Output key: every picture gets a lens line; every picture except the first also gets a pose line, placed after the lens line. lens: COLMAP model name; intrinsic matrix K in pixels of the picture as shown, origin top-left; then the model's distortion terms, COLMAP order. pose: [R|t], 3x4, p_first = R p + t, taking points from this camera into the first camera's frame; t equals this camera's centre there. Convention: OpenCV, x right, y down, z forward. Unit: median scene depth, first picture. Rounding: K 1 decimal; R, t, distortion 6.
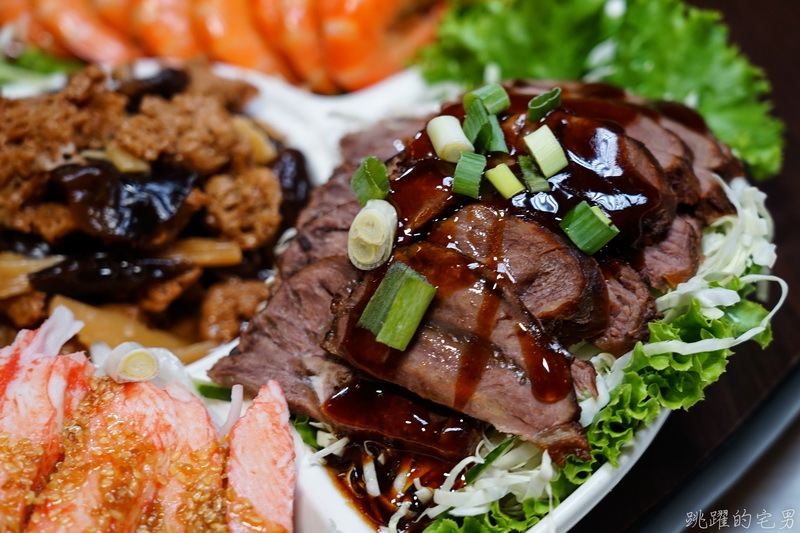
lens RADIAL K [[2102.2, 0, 399.9], [0, 2102.2, 265.7], [0, 0, 1]] dist [-0.159207, 0.000000]
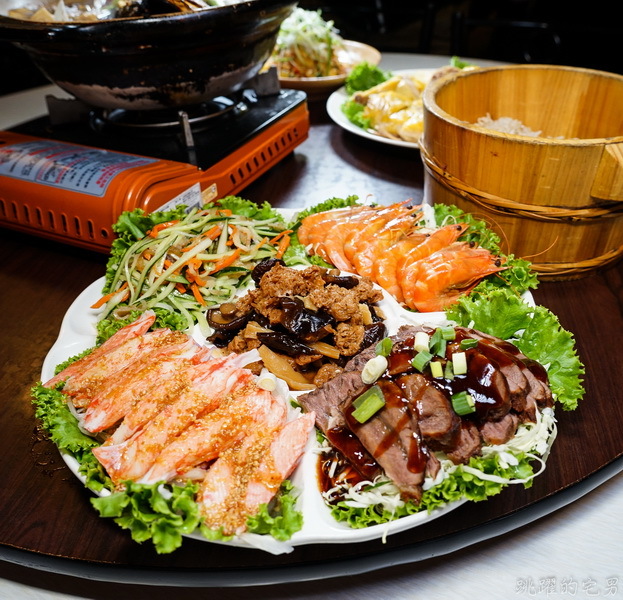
lens RADIAL K [[628.6, 0, 311.3], [0, 628.6, 303.2], [0, 0, 1]] dist [-0.023130, 0.000000]
pose [[0.888032, 0.342393, -0.306864, 0.112677], [-0.359253, 0.933239, 0.001649, -0.059422], [0.286941, 0.108778, 0.951752, 0.319145]]
